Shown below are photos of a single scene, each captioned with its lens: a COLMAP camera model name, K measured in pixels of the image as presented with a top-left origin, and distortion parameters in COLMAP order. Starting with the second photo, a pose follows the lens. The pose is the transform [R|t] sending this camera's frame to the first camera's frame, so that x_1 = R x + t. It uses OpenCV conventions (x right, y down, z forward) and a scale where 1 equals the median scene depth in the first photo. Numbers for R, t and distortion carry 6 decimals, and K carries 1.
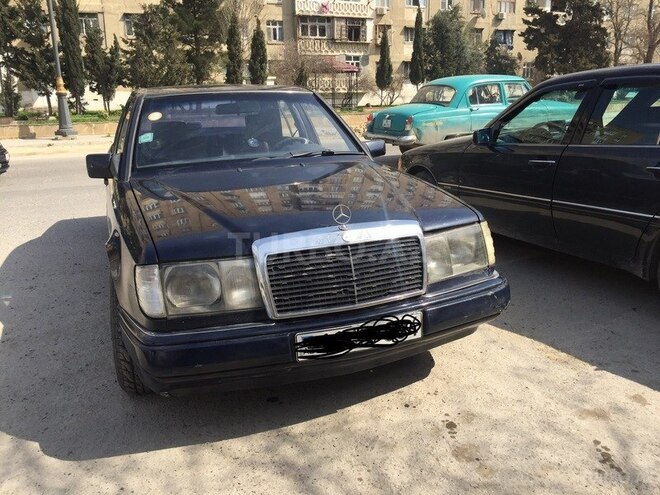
lens RADIAL K [[552.8, 0, 329.7], [0, 552.8, 246.3], [0, 0, 1]] dist [-0.020534, -0.007739]
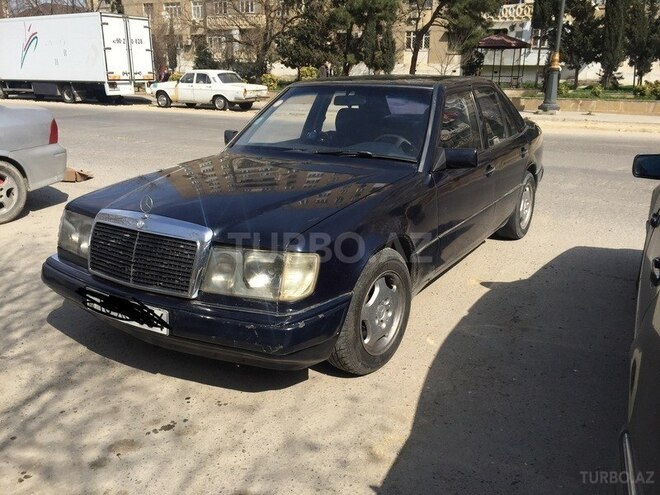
lens RADIAL K [[552.8, 0, 329.3], [0, 552.8, 248.6], [0, 0, 1]] dist [-0.020534, -0.007739]
pose [[0.597915, 0.255340, -0.759802, 0.120219], [-0.216022, 0.964164, 0.154023, -0.024067], [0.771902, 0.072041, 0.631647, 0.061515]]
